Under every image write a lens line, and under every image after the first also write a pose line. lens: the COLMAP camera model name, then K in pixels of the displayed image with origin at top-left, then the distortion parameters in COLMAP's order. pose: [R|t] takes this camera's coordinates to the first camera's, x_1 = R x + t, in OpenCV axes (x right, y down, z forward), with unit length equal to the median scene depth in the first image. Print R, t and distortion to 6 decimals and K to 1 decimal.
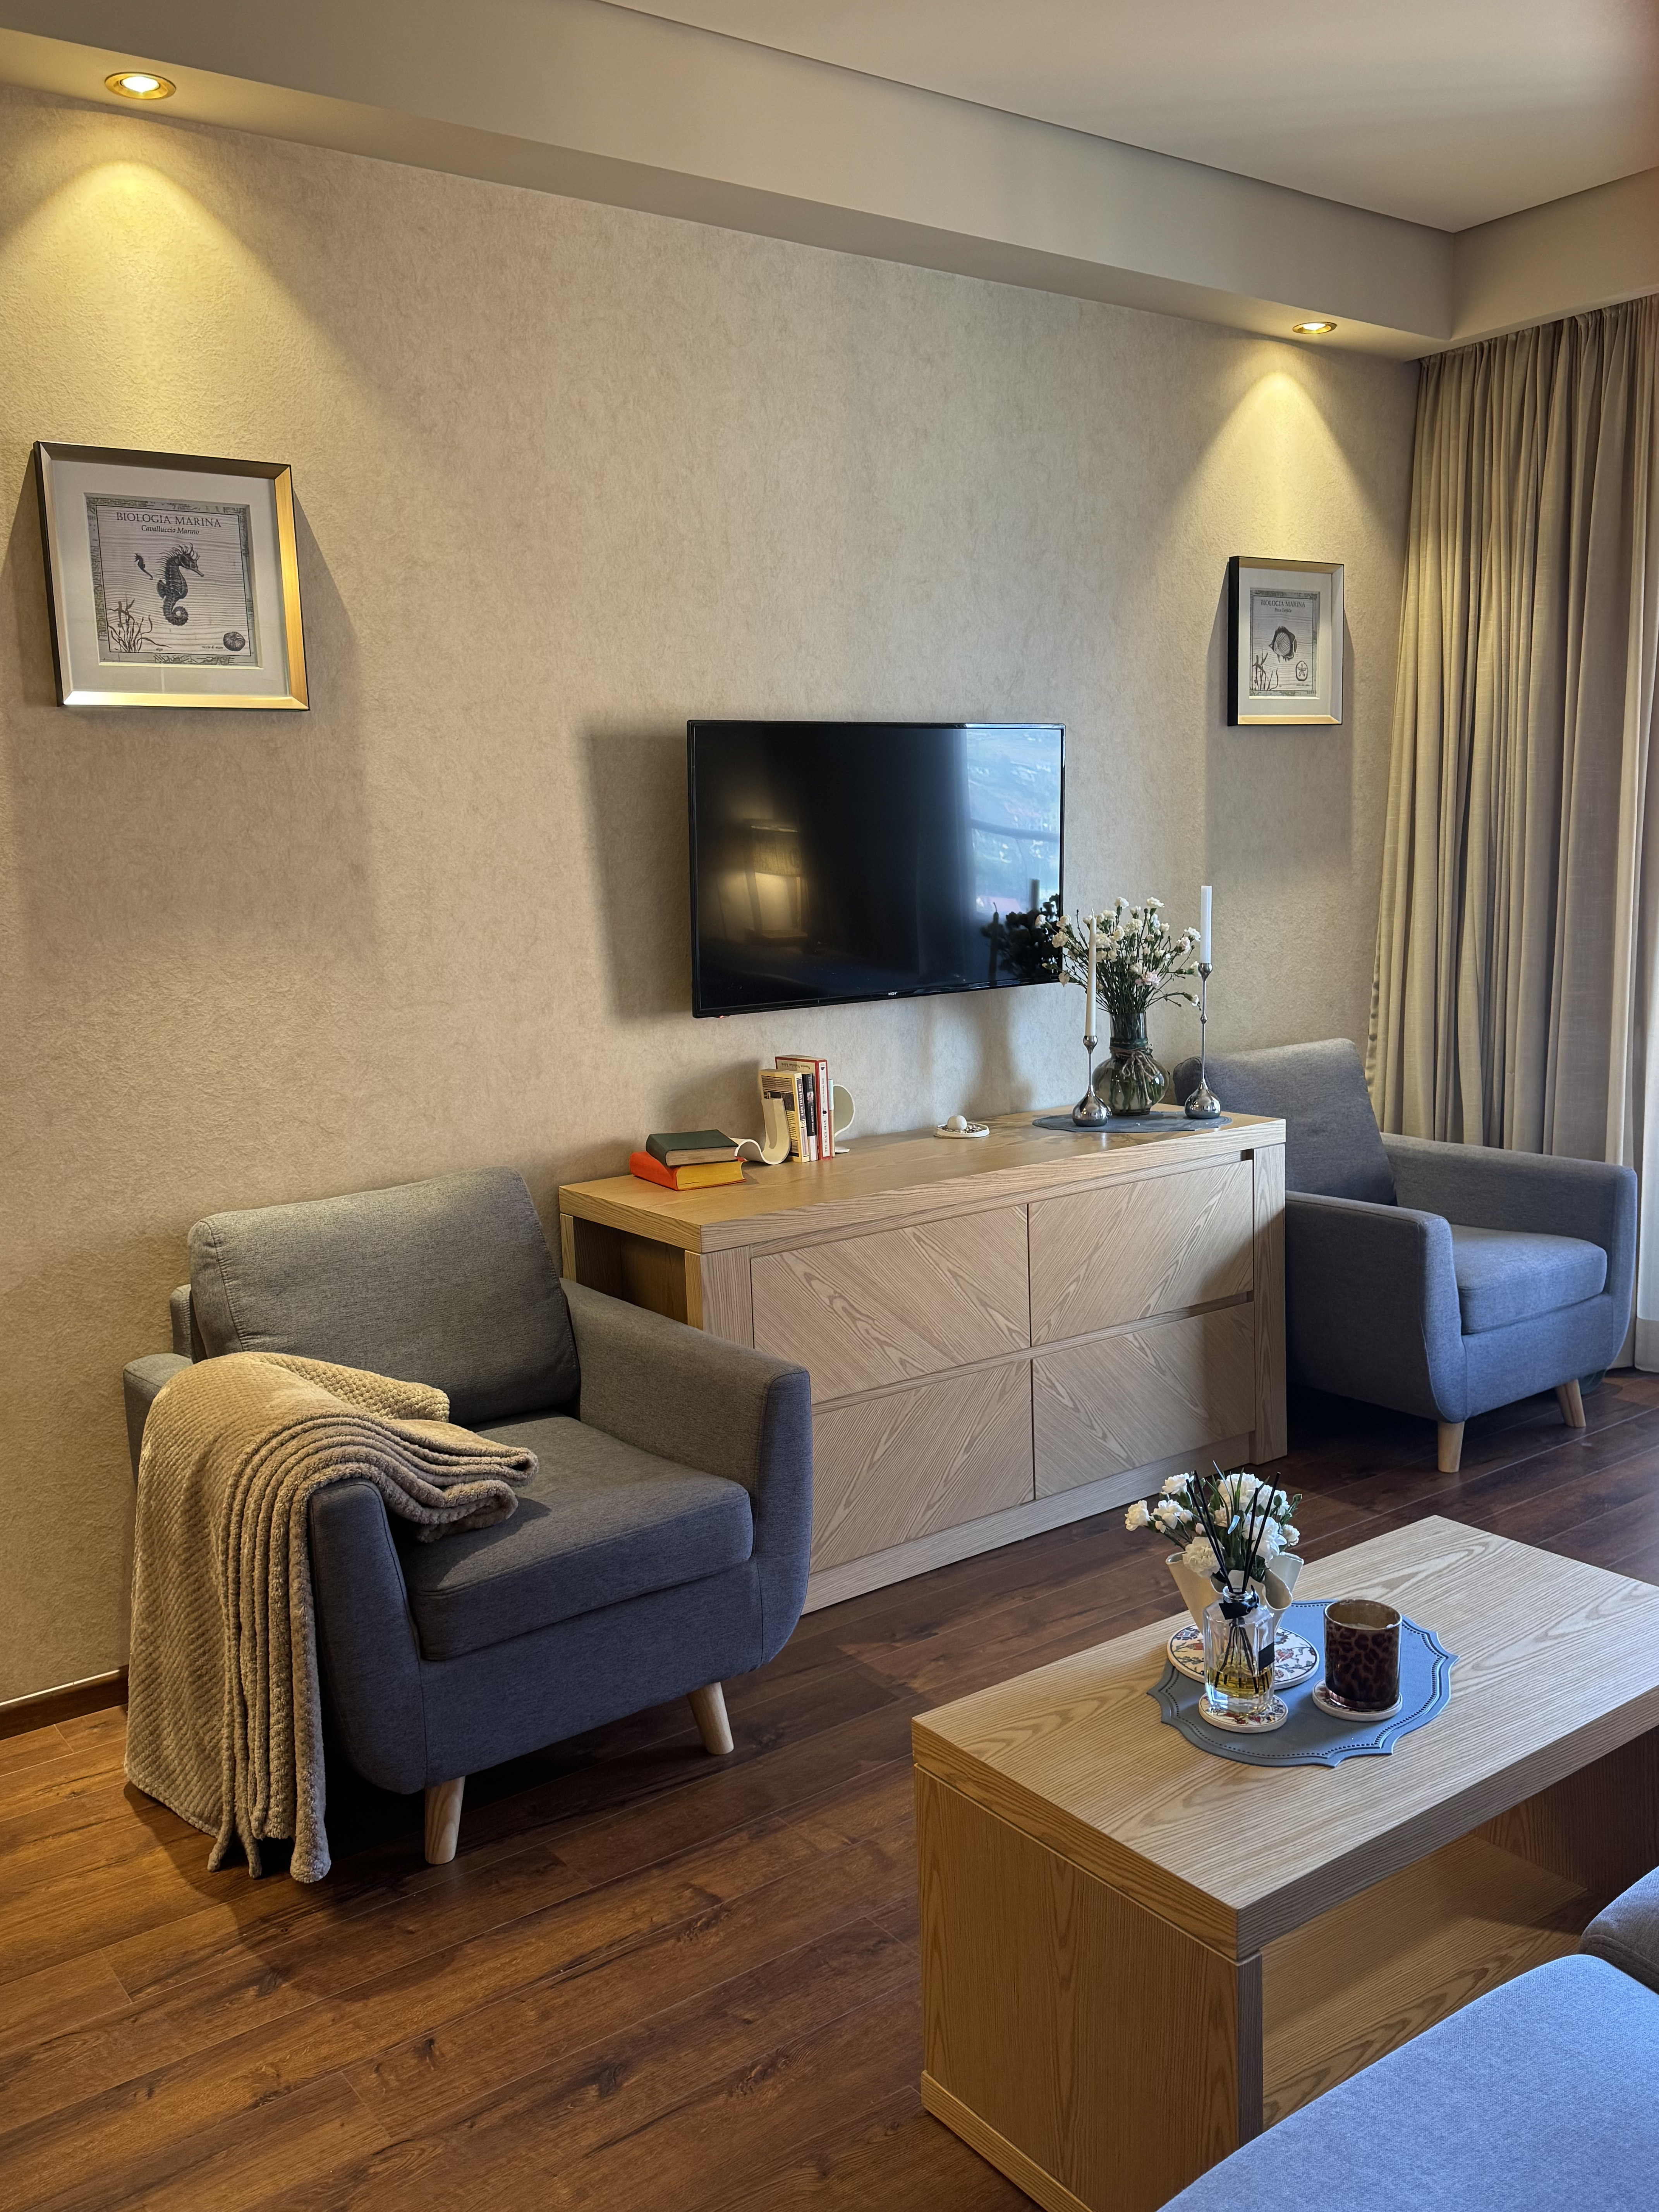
lens RADIAL K [[1777.8, 0, 829.5], [0, 1777.8, 1106.0], [0, 0, 1]] dist [0.159151, -0.330978]
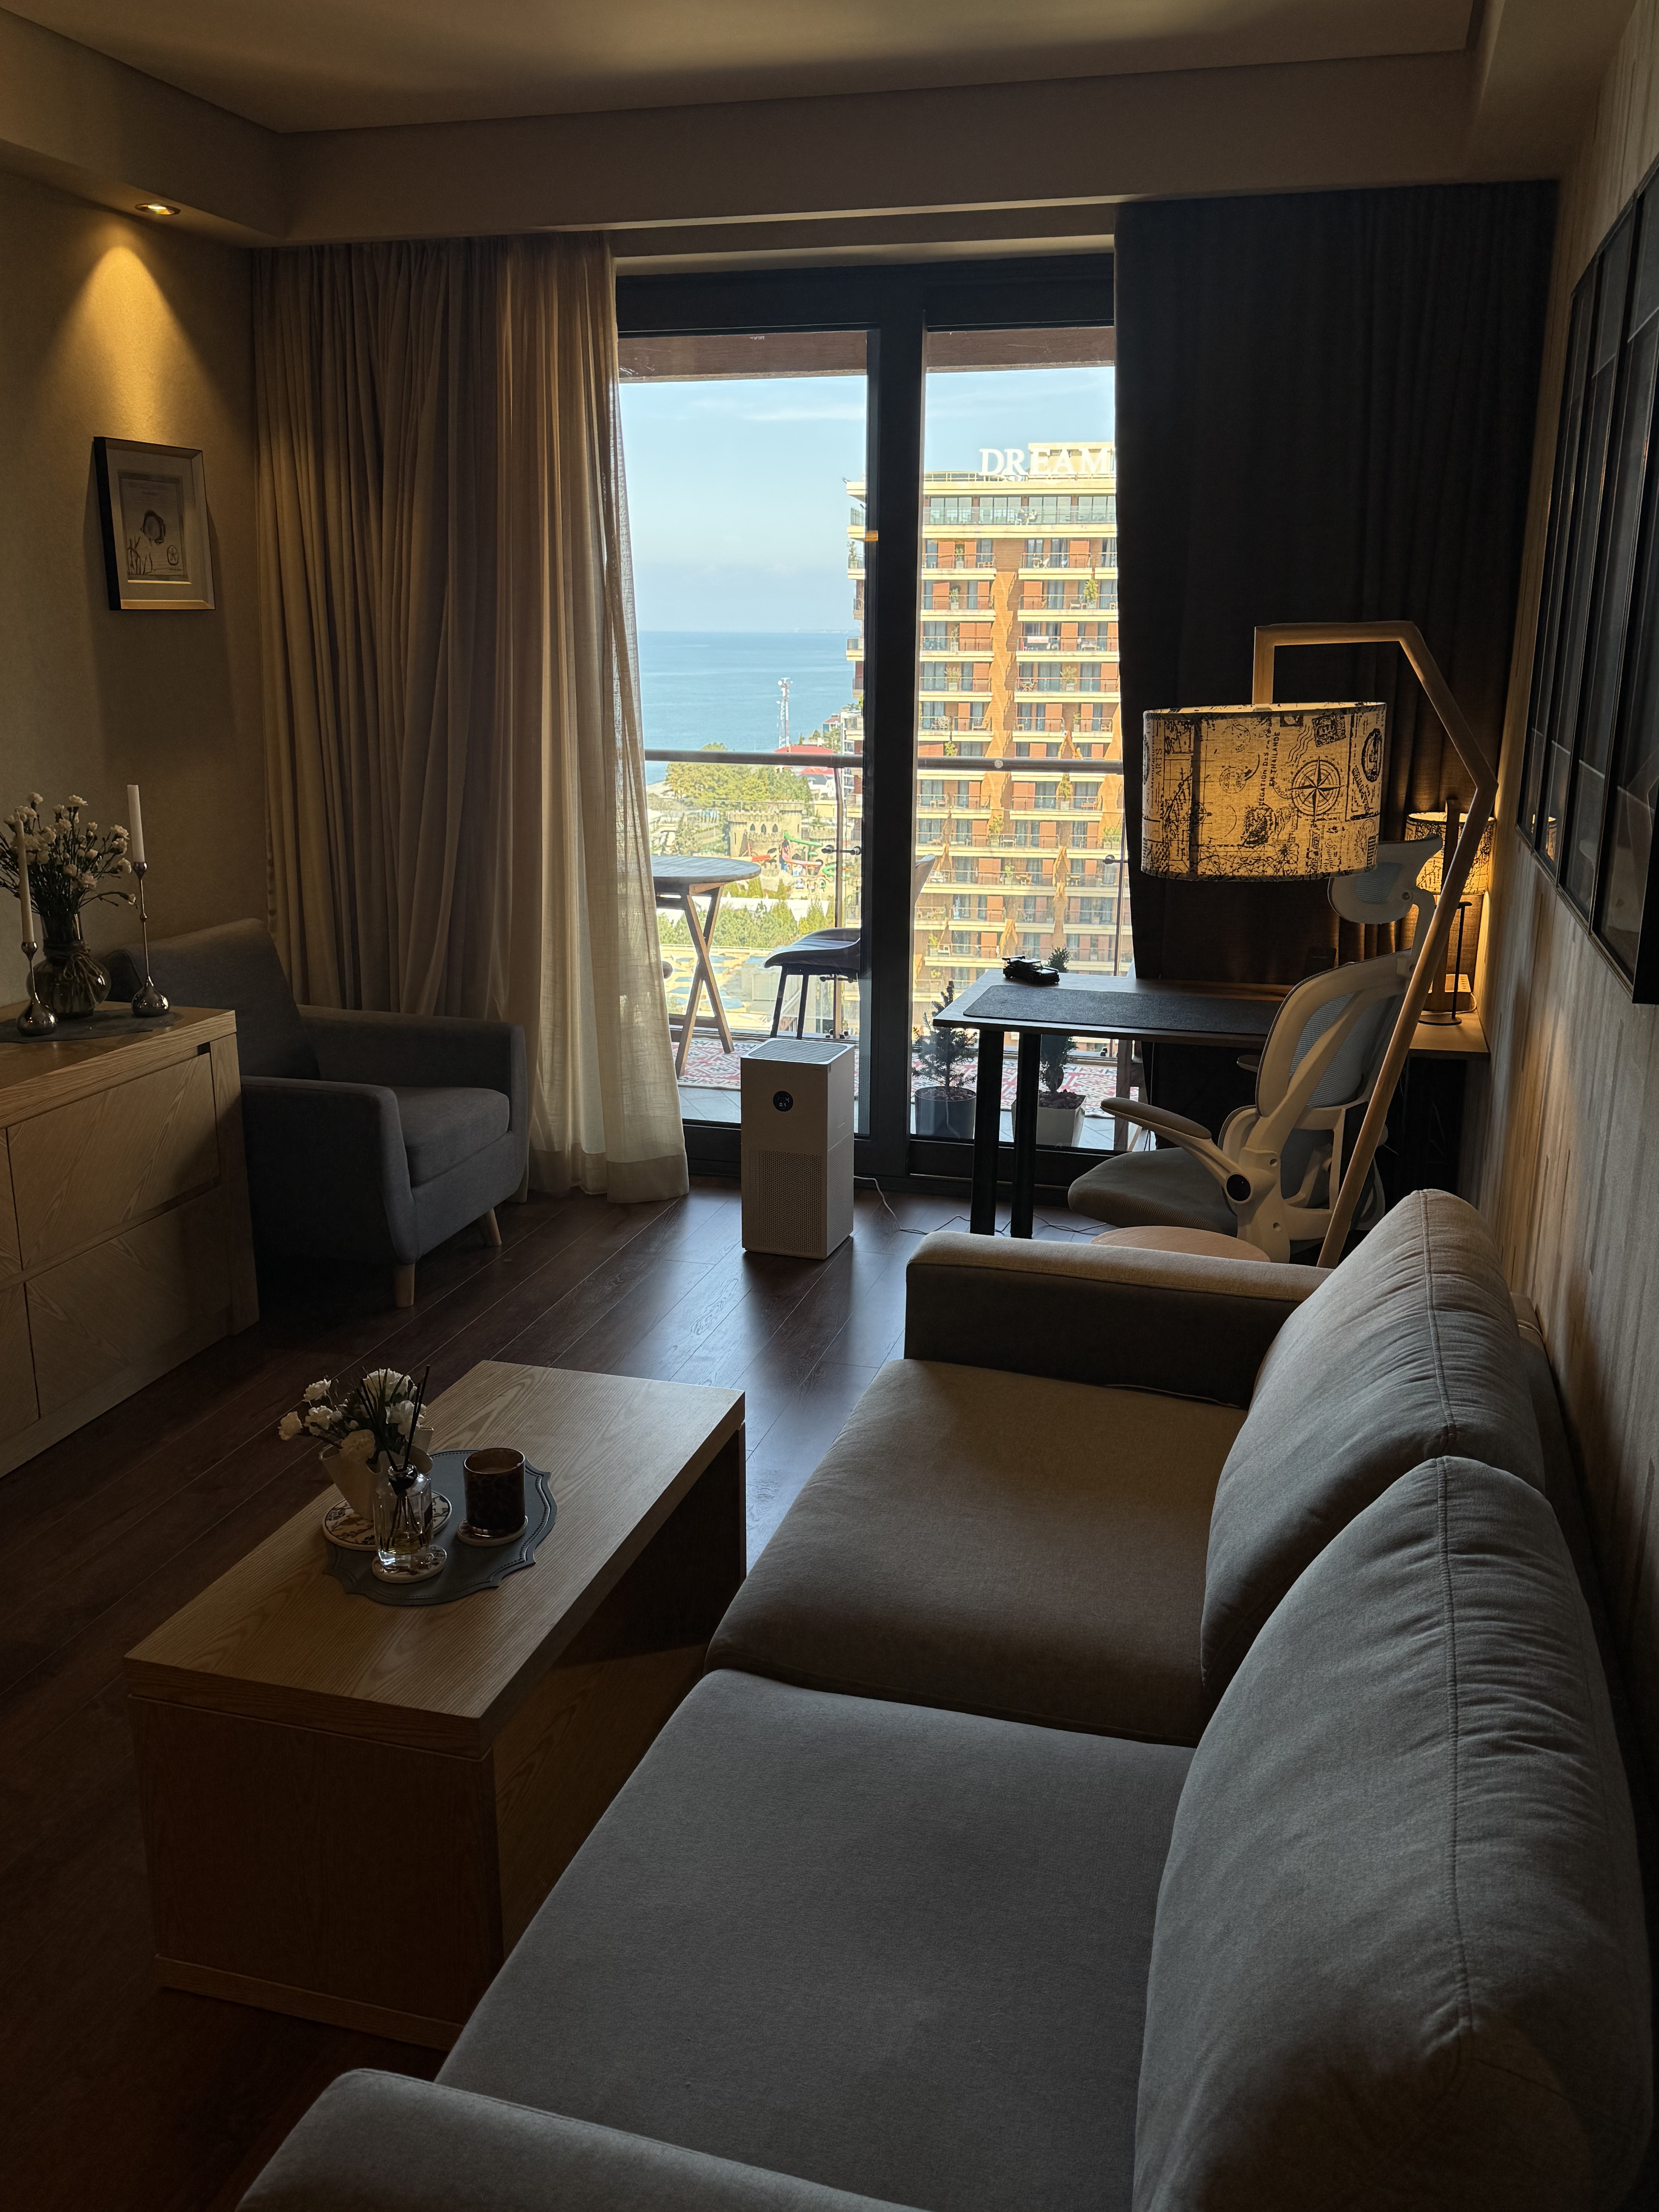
lens RADIAL K [[1799.1, 0, 829.5], [0, 1799.1, 1106.0], [0, 0, 1]] dist [0.006346, 0.005644]
pose [[0.782878, -0.126313, 0.609219, -0.120359], [0.060760, 0.990016, 0.127186, -0.049184], [-0.619202, -0.062555, 0.782736, -0.040353]]
